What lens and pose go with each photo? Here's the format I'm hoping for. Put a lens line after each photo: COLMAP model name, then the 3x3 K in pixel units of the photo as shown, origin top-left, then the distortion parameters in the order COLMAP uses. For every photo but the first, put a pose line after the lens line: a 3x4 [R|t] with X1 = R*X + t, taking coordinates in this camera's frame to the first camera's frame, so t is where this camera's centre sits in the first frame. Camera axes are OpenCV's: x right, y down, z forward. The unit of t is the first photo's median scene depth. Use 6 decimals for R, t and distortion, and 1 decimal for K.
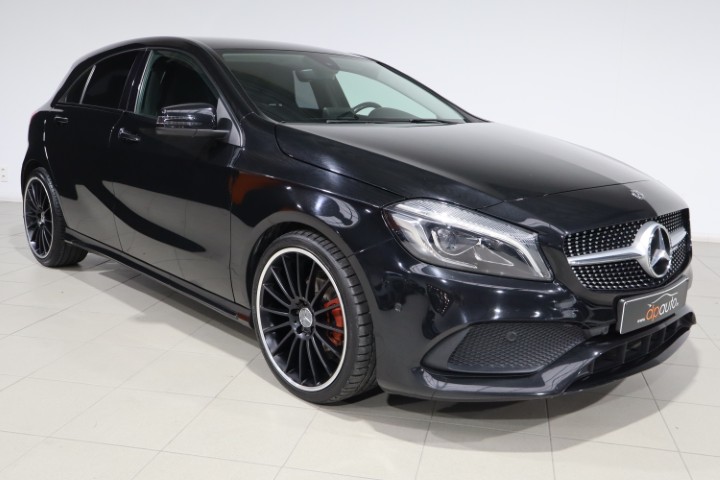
lens RADIAL K [[724.9, 0, 360.0], [0, 724.9, 240.0], [0, 0, 1]] dist [-0.009547, -0.010461]
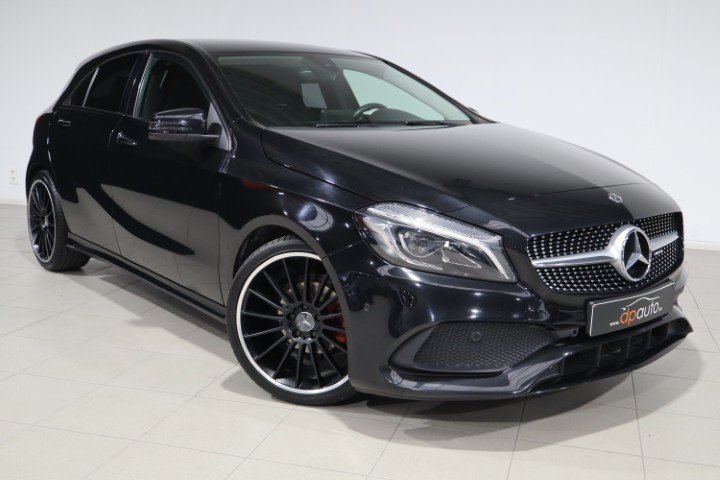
lens RADIAL K [[822.3, 0, 360.0], [0, 822.3, 240.0], [0, 0, 1]] dist [0.006863, 0.015045]
pose [[0.997651, 0.001869, -0.068469, 0.108457], [-0.002595, 0.999941, -0.010506, 0.007893], [0.068446, 0.010659, 0.997598, -0.151486]]
